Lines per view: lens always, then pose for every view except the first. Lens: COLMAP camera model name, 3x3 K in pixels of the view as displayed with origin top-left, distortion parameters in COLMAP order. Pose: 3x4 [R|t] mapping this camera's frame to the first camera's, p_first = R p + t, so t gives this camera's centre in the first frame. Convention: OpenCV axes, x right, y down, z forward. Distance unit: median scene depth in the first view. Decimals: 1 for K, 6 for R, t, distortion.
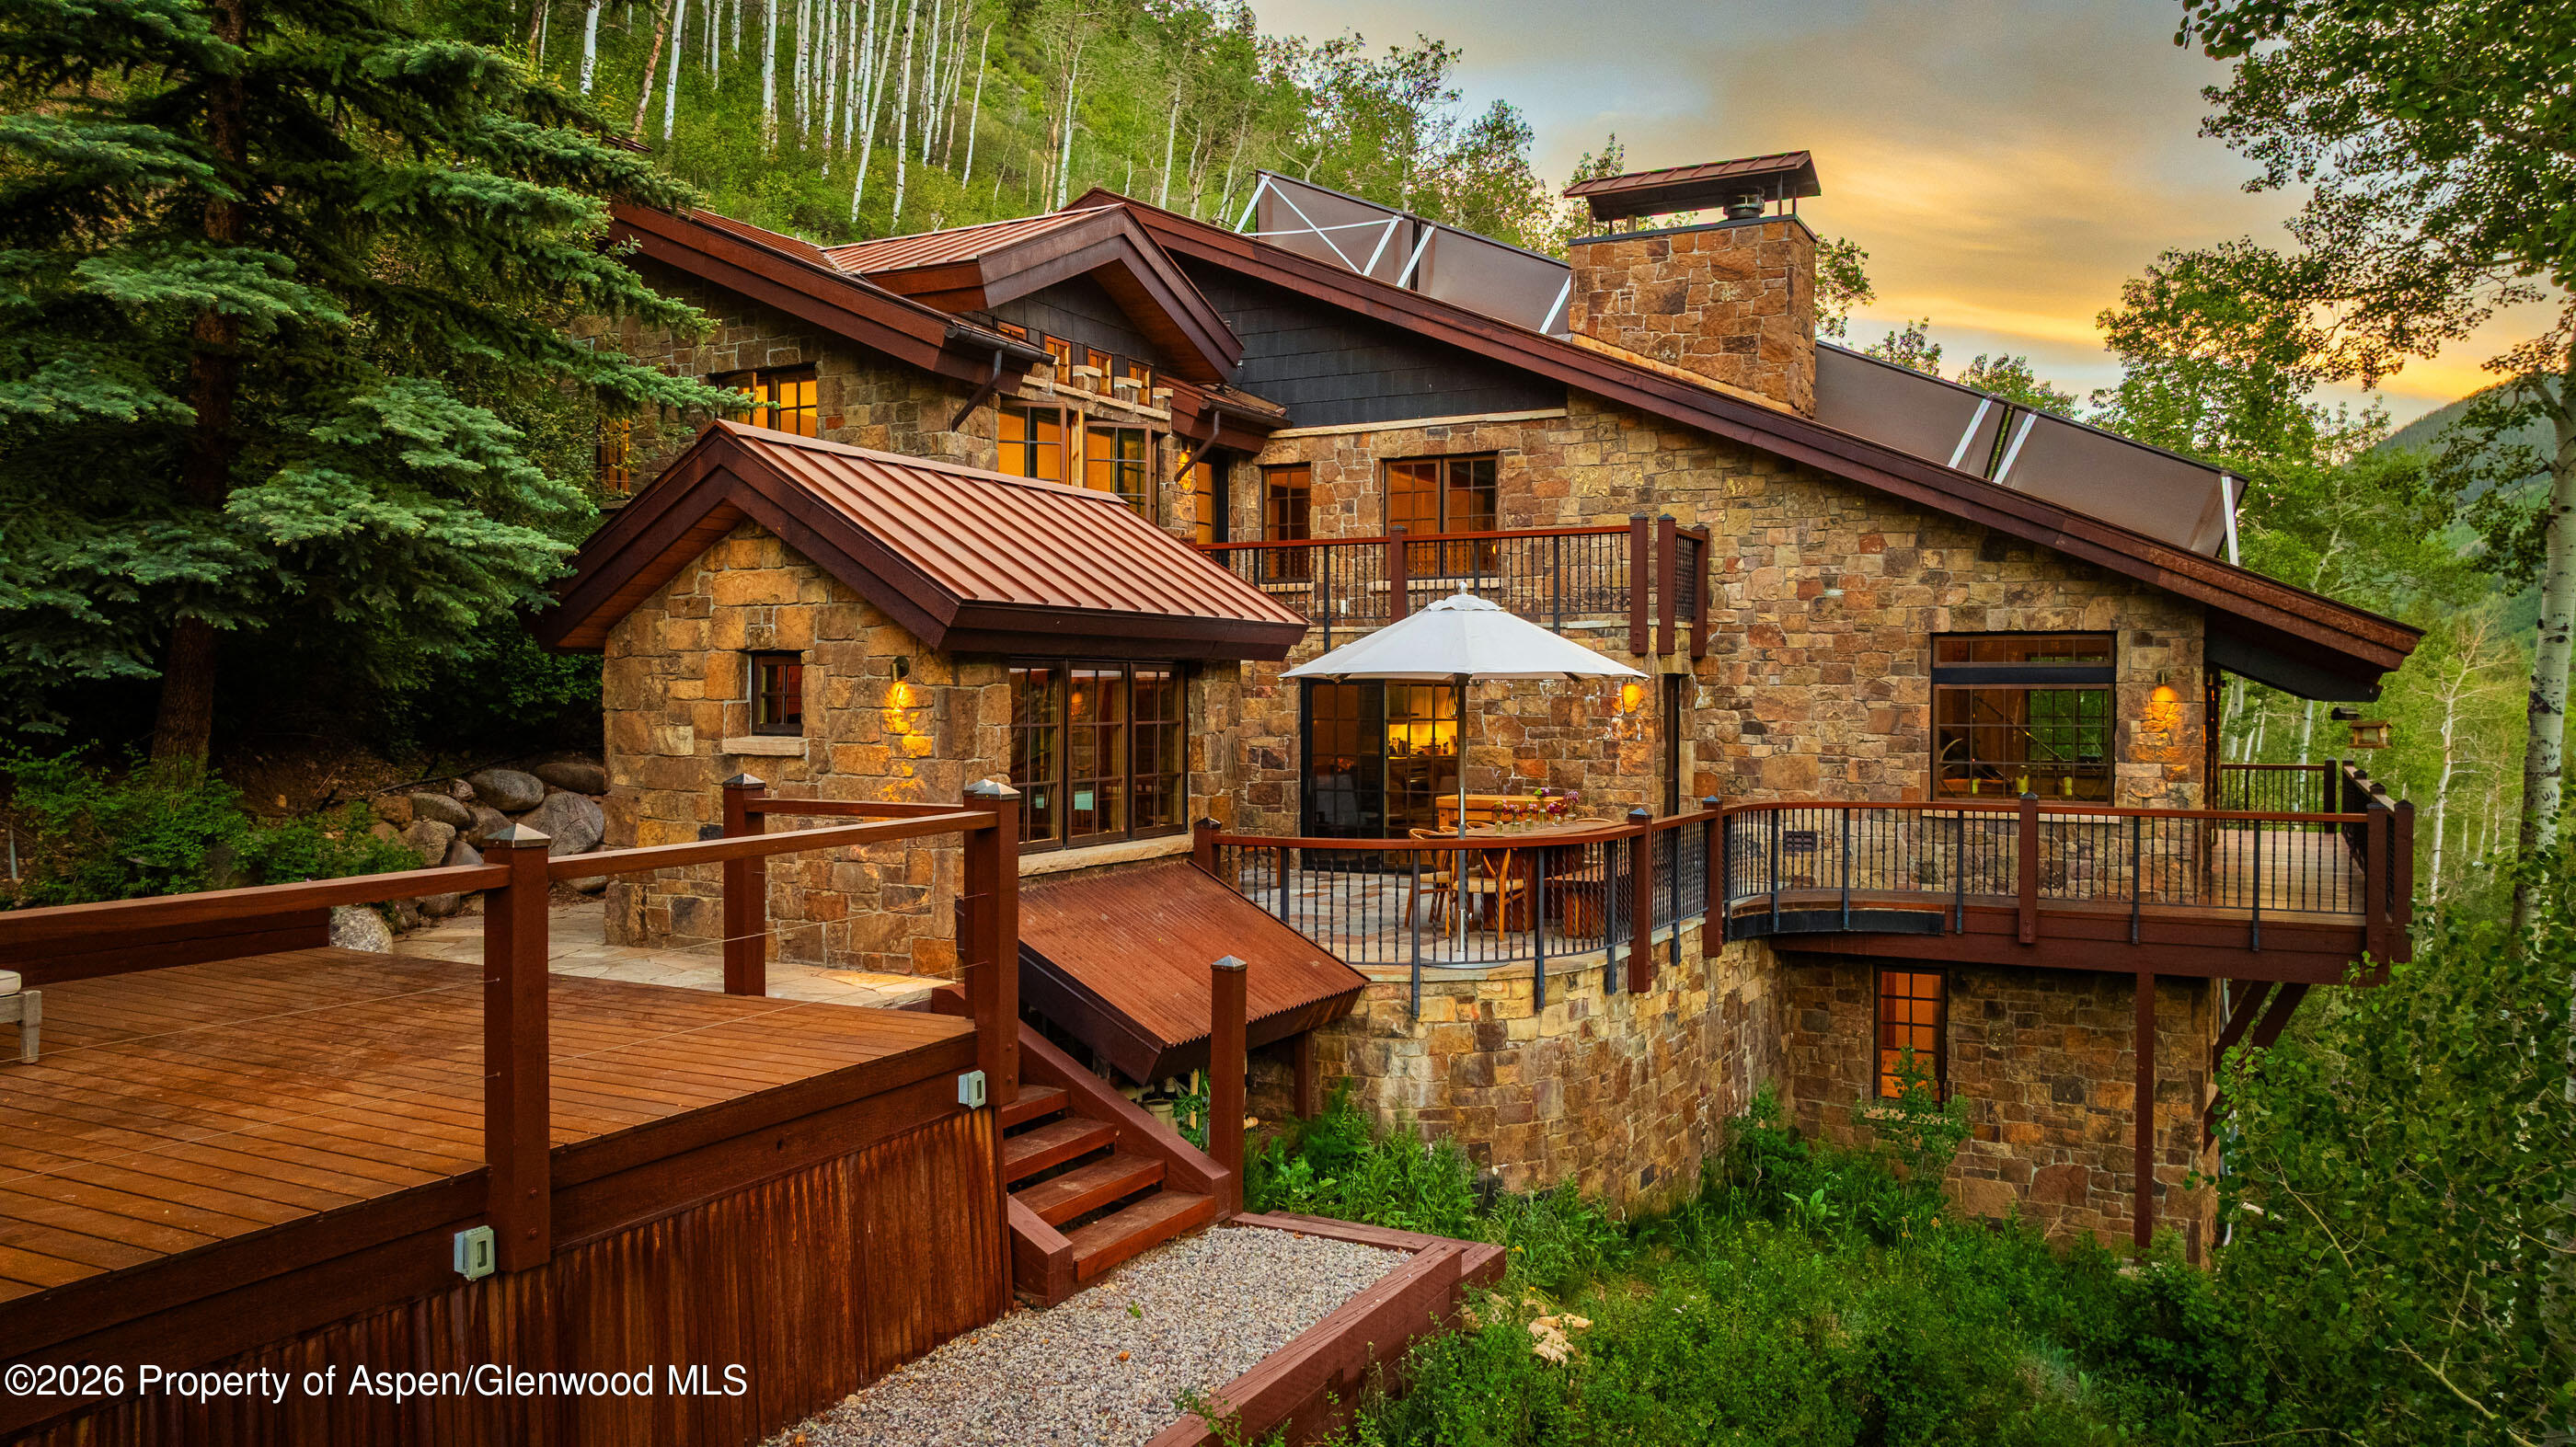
lens RADIAL K [[1844.9, 0, 1266.5], [0, 1844.9, 718.9], [0, 0, 1]] dist [-0.006158, -0.049462]
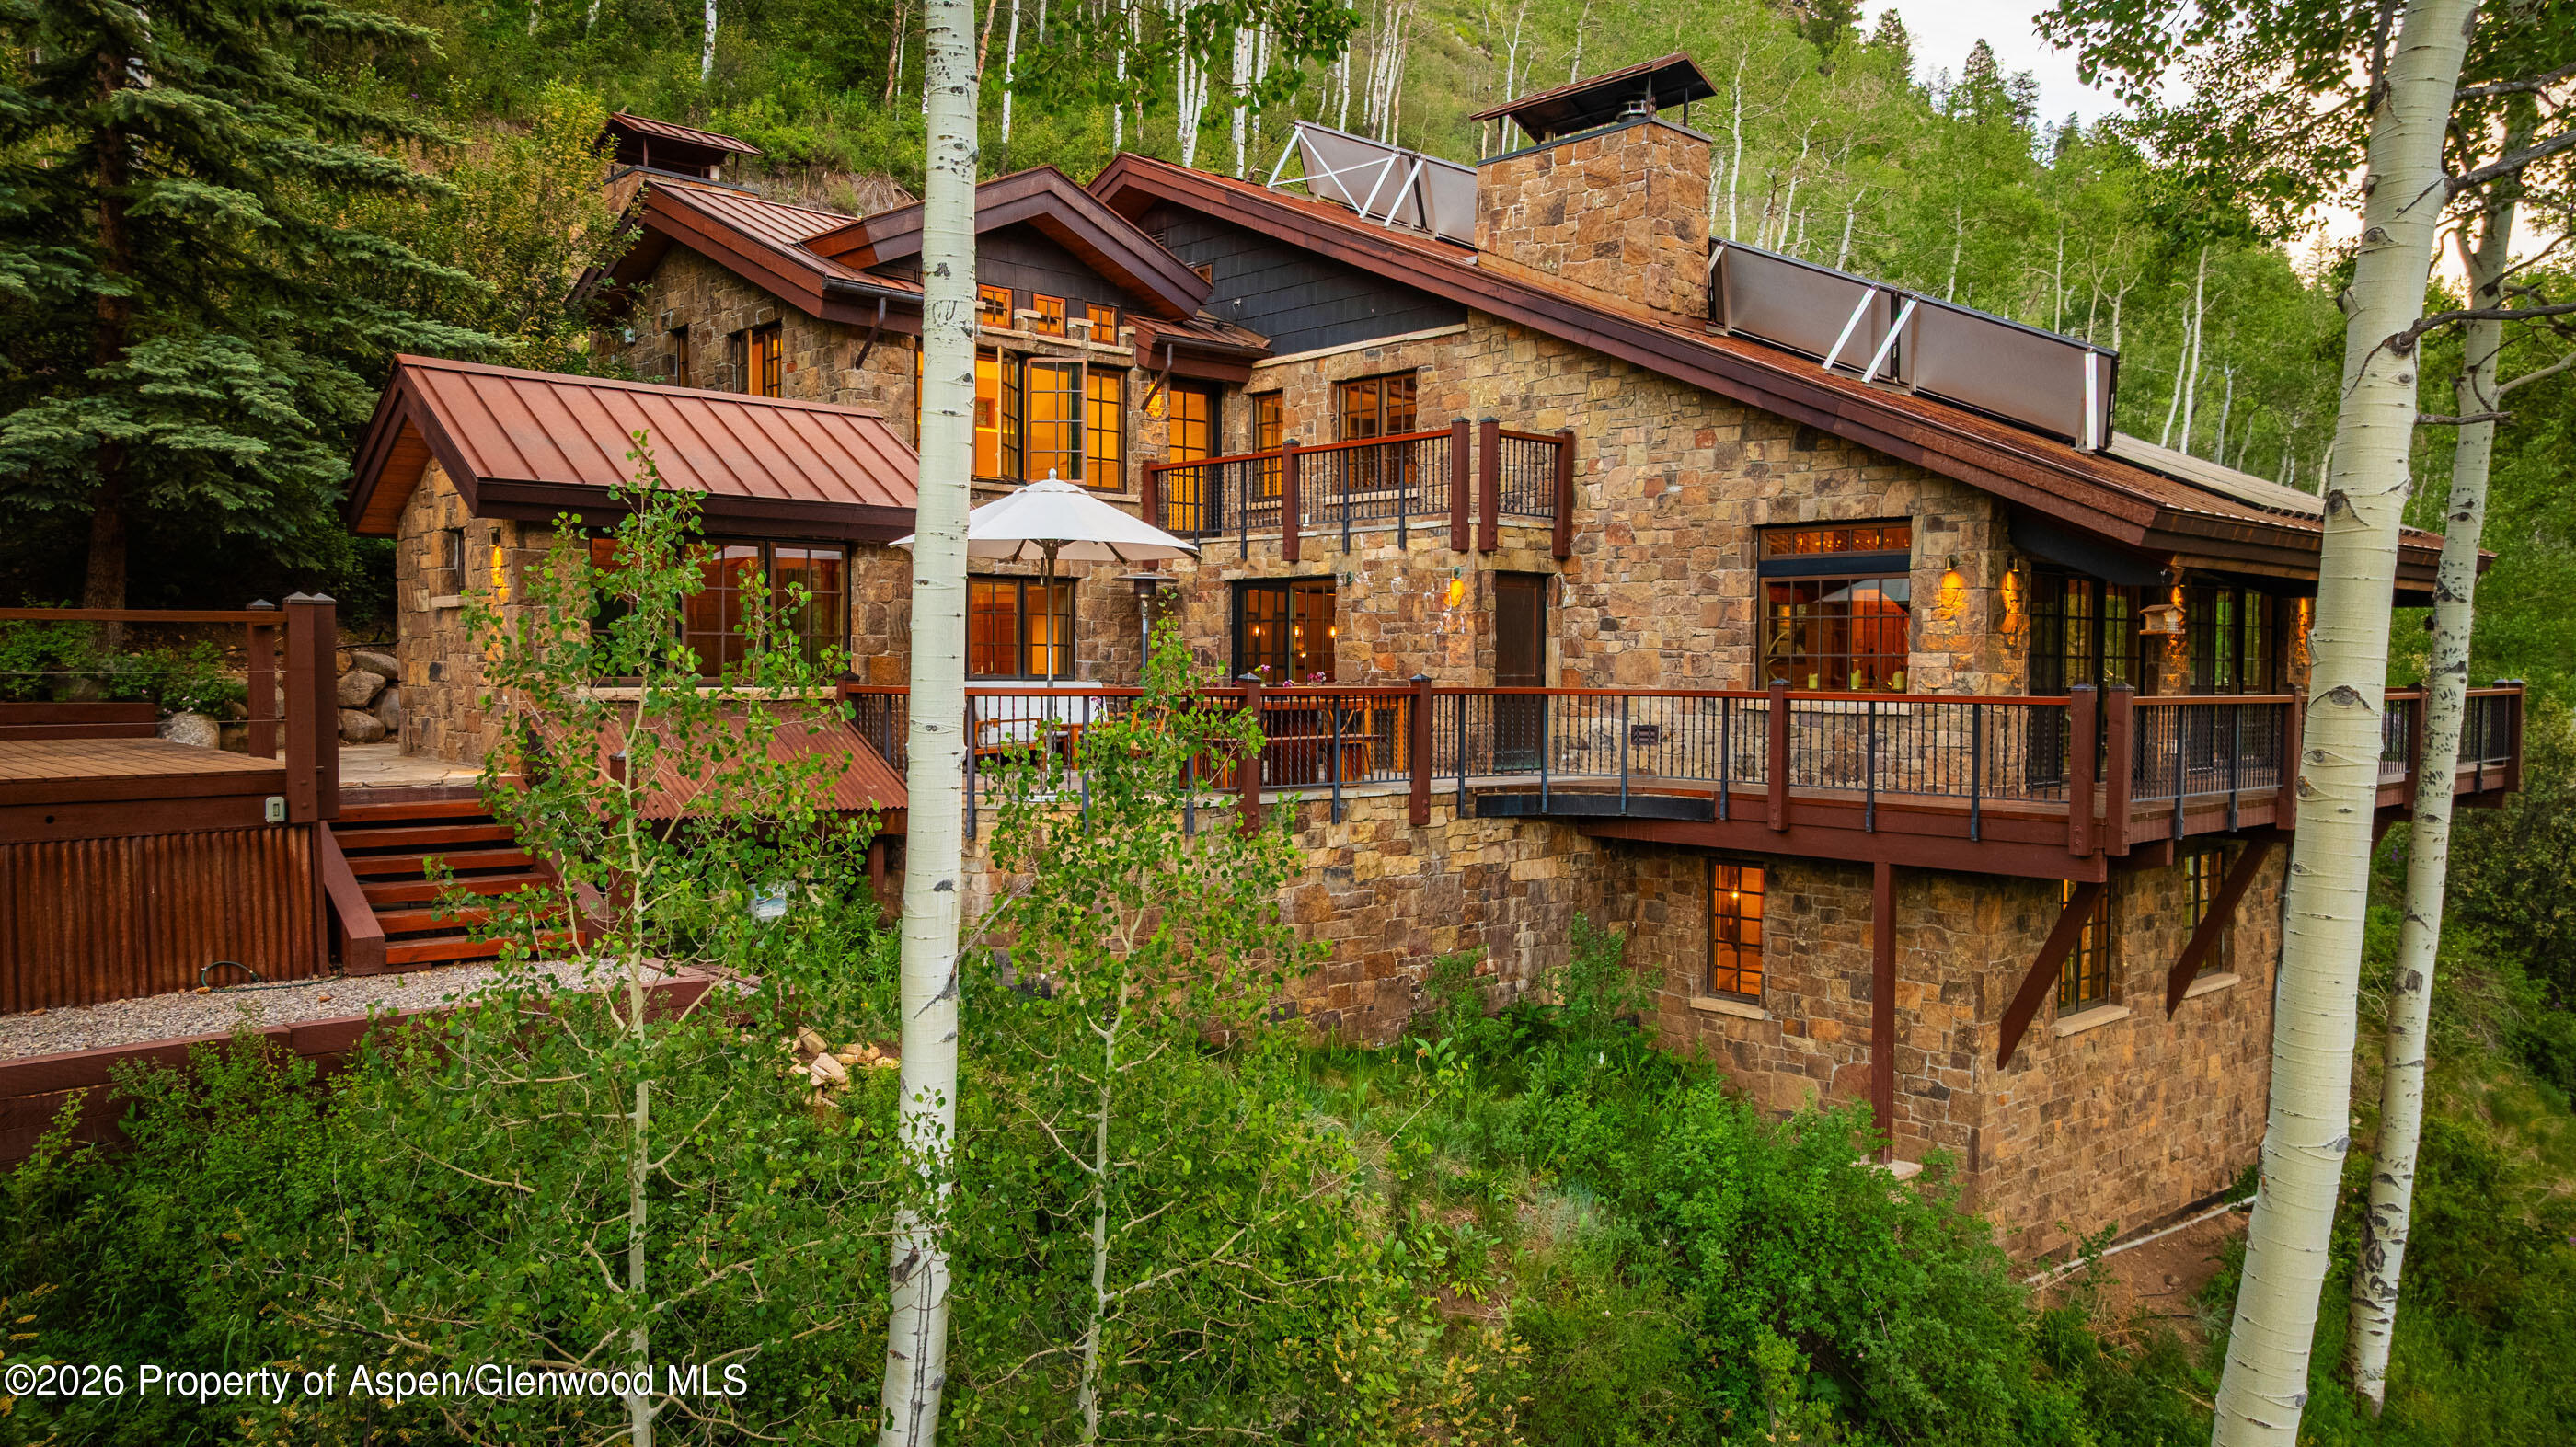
lens RADIAL K [[1821.2, 0, 1274.2], [0, 1821.2, 723.8], [0, 0, 1]] dist [-0.006545, -0.035131]
pose [[0.943596, 0.015933, -0.330716, 0.449773], [-0.010354, 0.999773, 0.018625, 0.045682], [0.330937, -0.014150, 0.943547, -0.018628]]
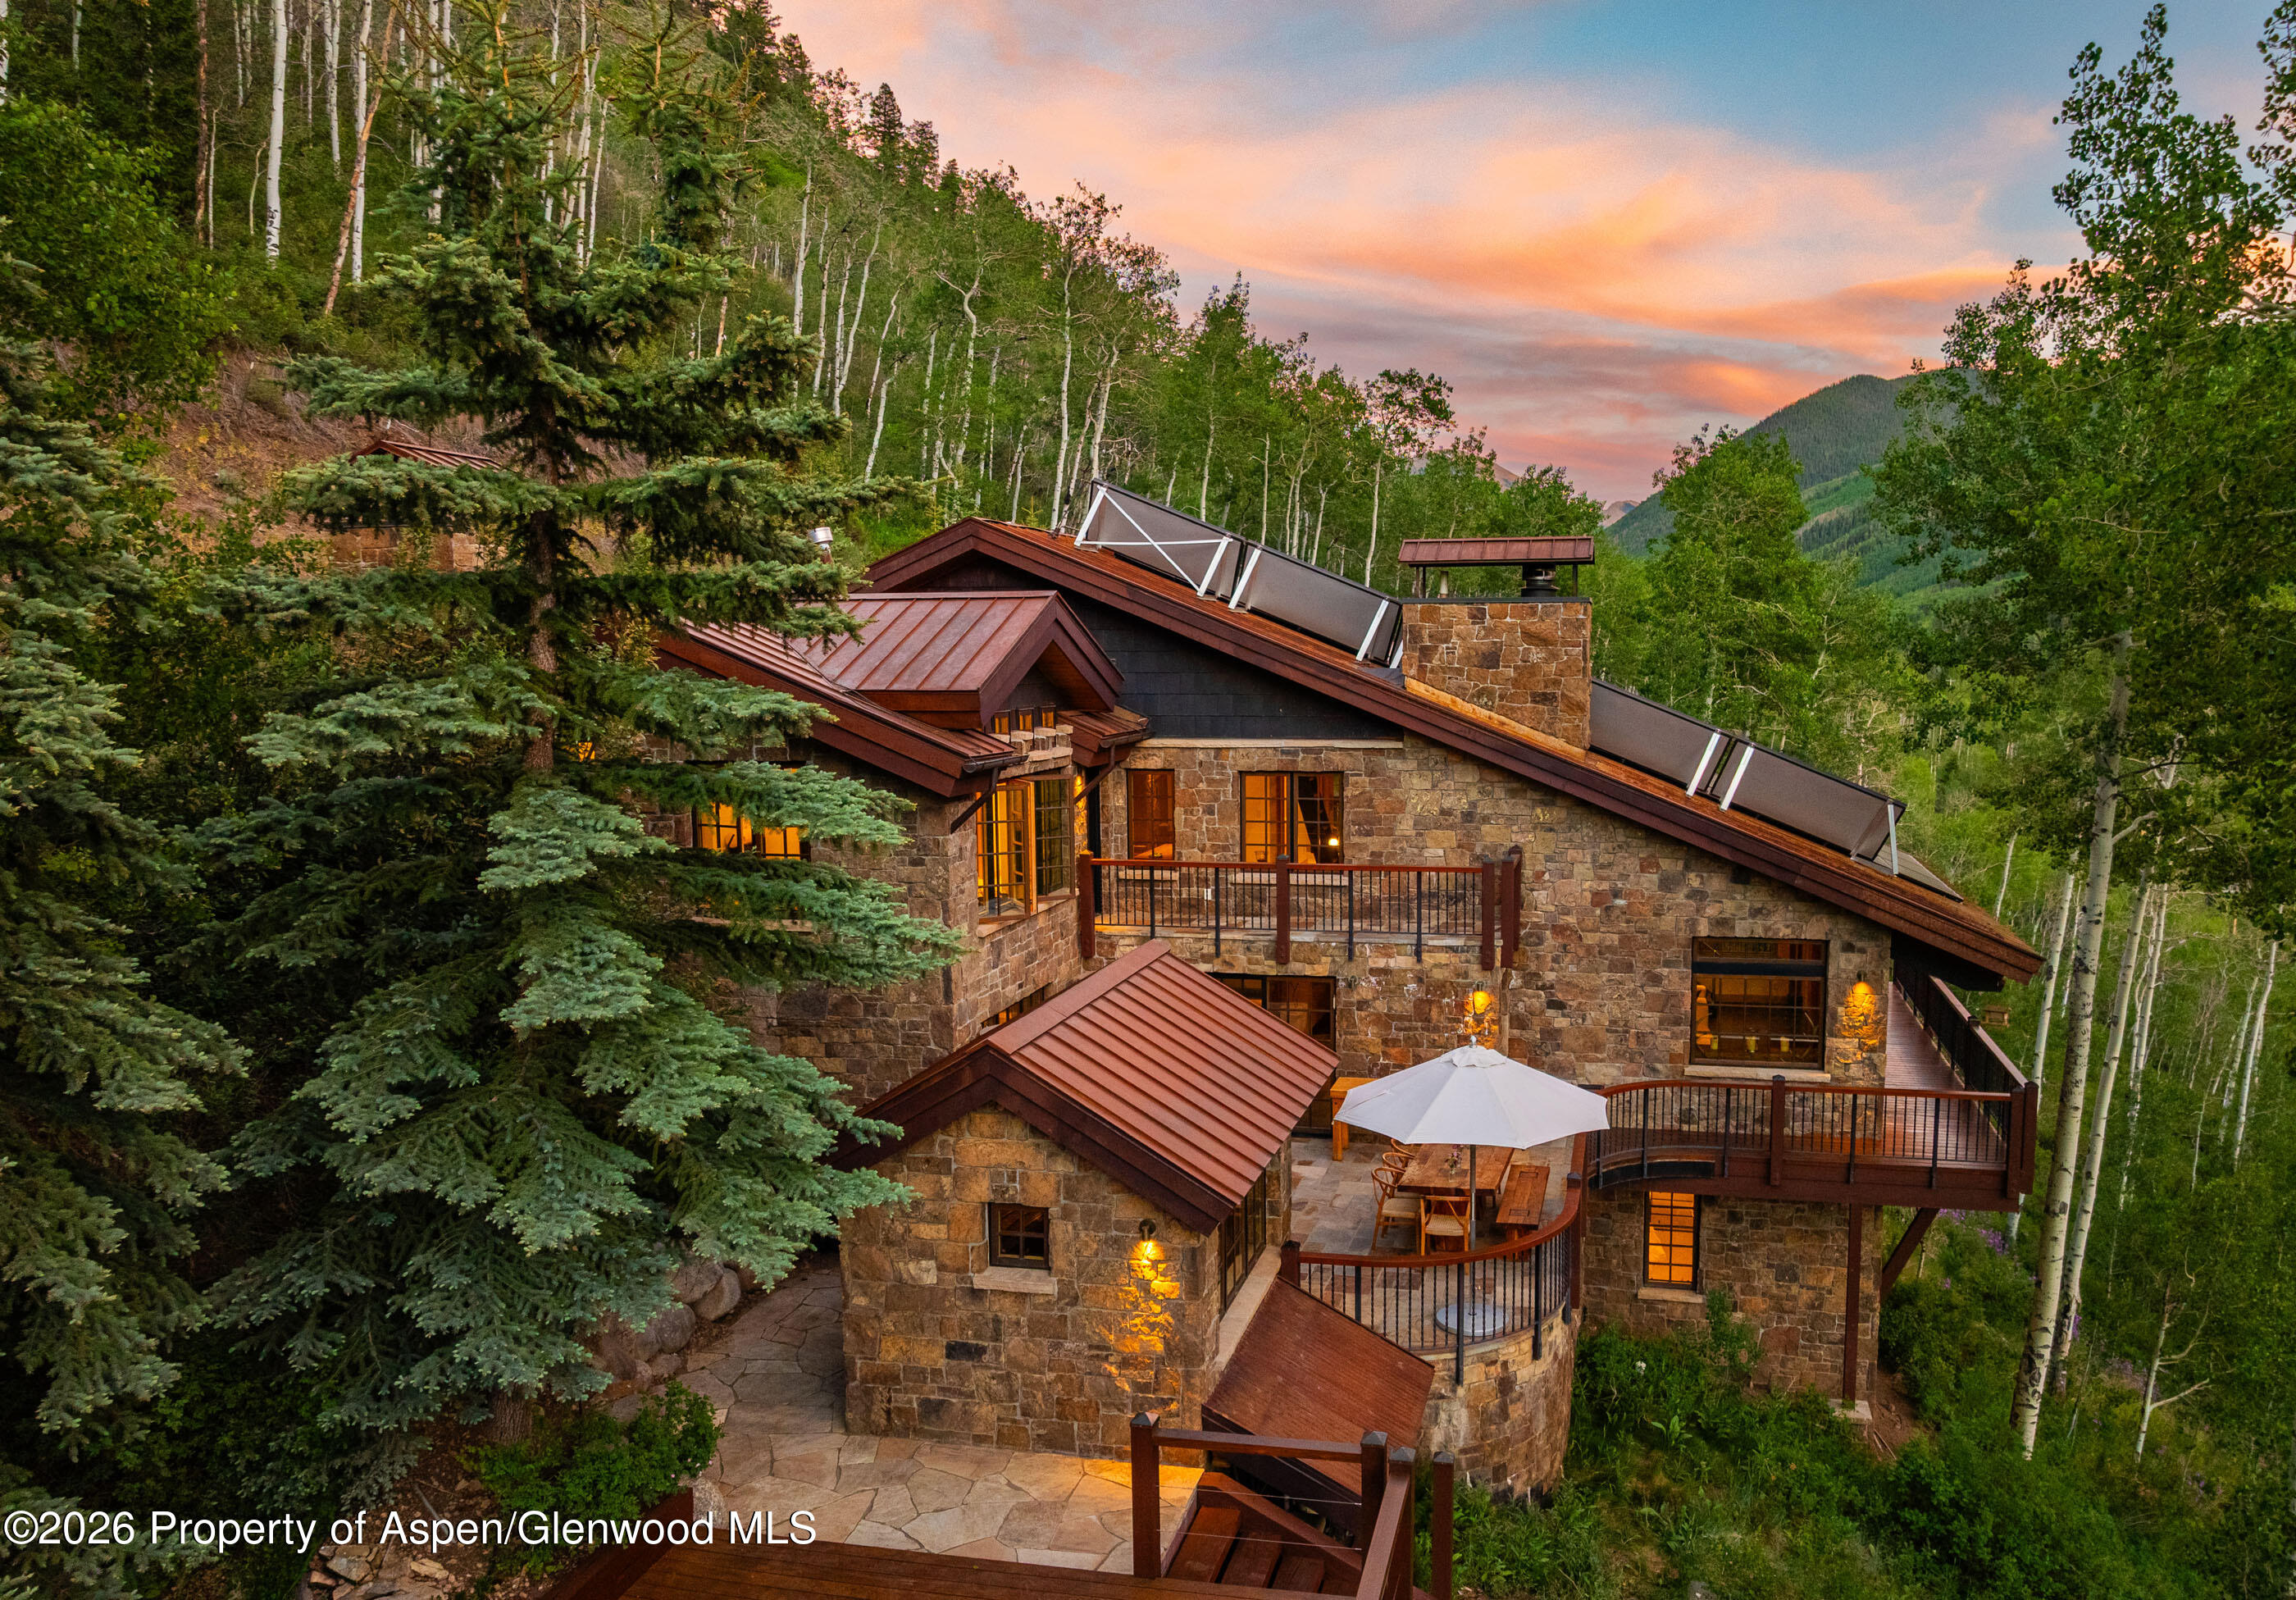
lens RADIAL K [[1715.0, 0, 1298.0], [0, 1715.0, 829.5], [0, 0, 1]] dist [-0.008257, -0.031627]
pose [[0.956416, -0.038311, 0.289483, -0.257367], [0.010241, 0.995147, 0.097863, -0.246358], [-0.291828, -0.090633, 0.952167, -0.065224]]
